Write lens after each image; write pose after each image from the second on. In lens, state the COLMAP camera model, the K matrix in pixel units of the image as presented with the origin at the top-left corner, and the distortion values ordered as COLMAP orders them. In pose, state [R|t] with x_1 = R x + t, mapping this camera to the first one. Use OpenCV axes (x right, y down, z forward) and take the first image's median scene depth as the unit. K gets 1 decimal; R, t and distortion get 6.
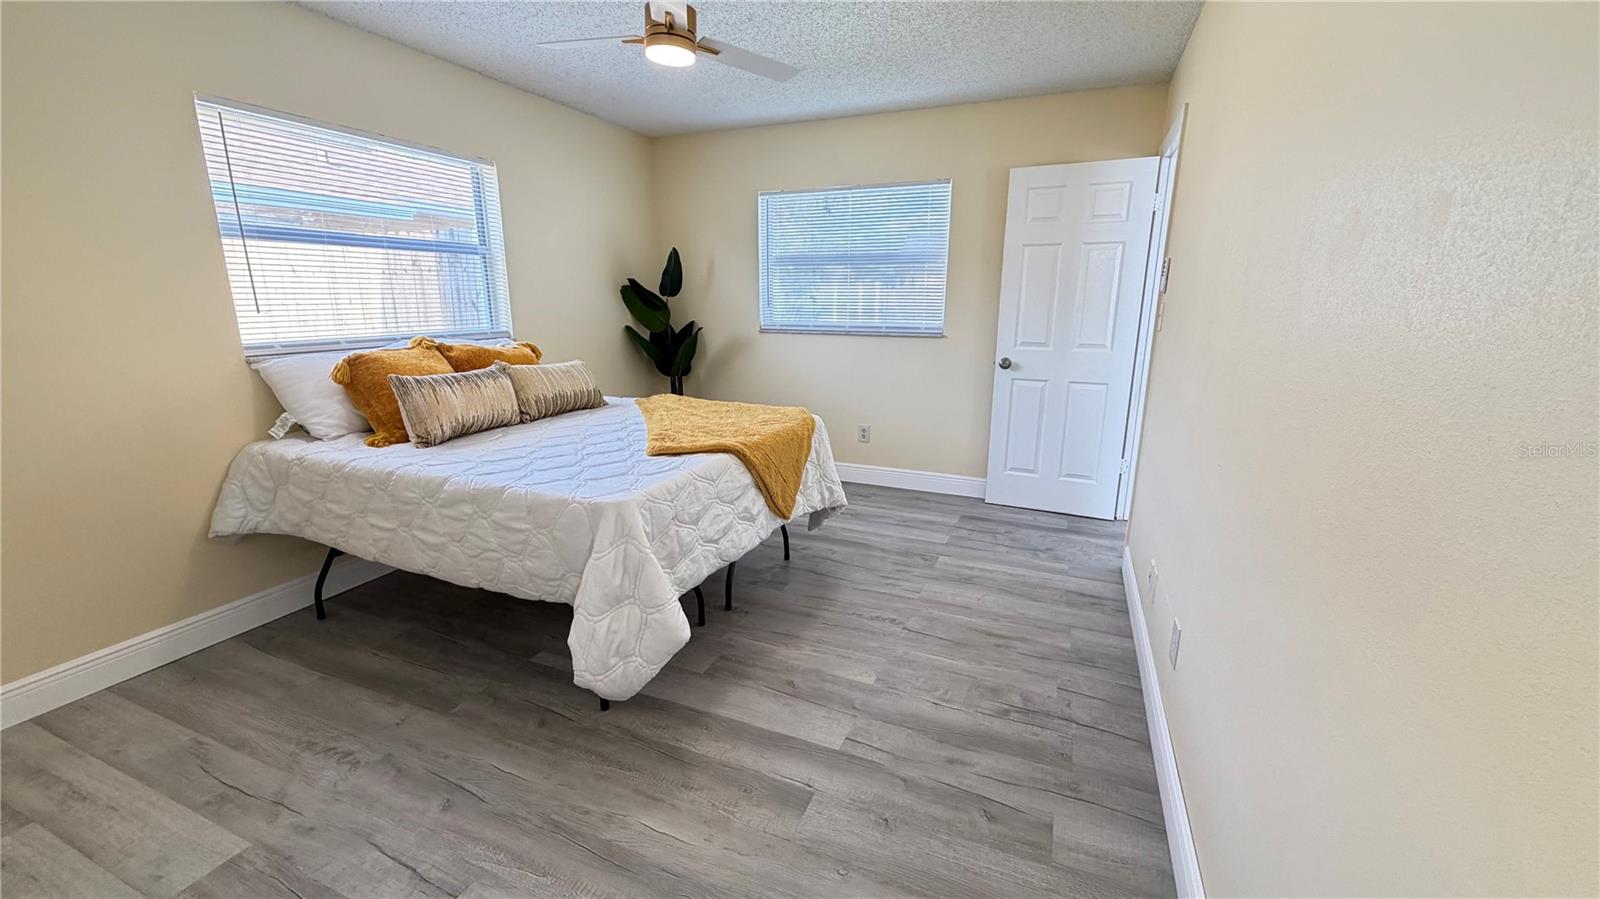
lens RADIAL K [[637.4, 0, 794.9], [0, 637.4, 449.5], [0, 0, 1]] dist [0.000524, -0.000038]
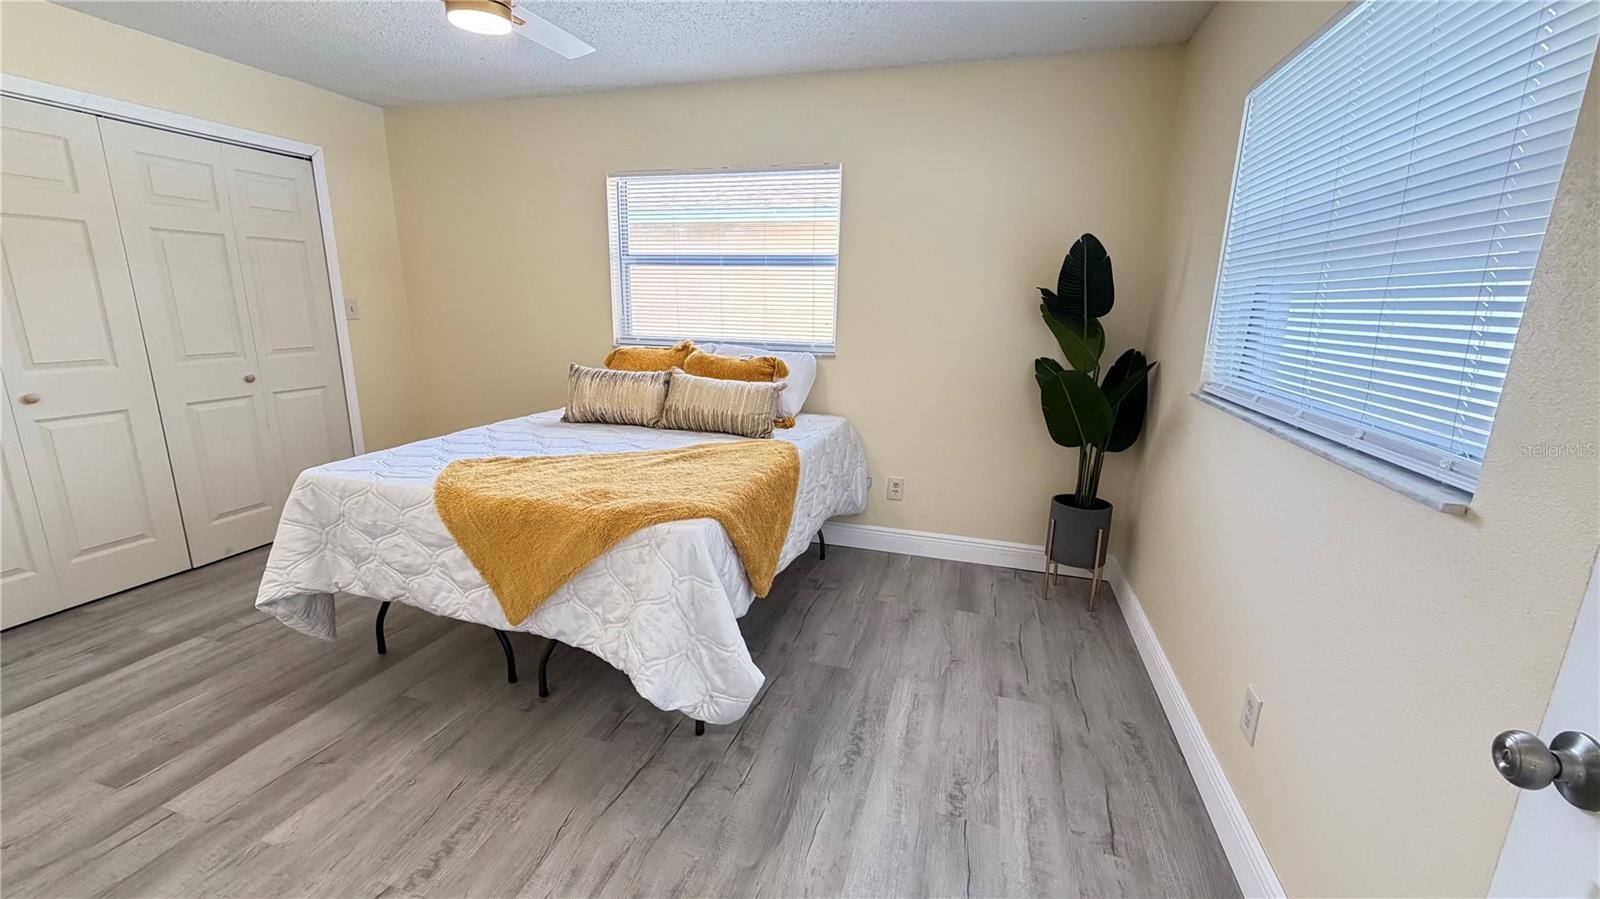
lens RADIAL K [[637.4, 0, 794.9], [0, 637.4, 449.5], [0, 0, 1]] dist [0.000524, -0.000038]
pose [[0.114409, 0.227272, -0.967088, 0.689788], [-0.253952, 0.947826, 0.192702, -0.300281], [0.960426, 0.223547, 0.166156, 1.191988]]
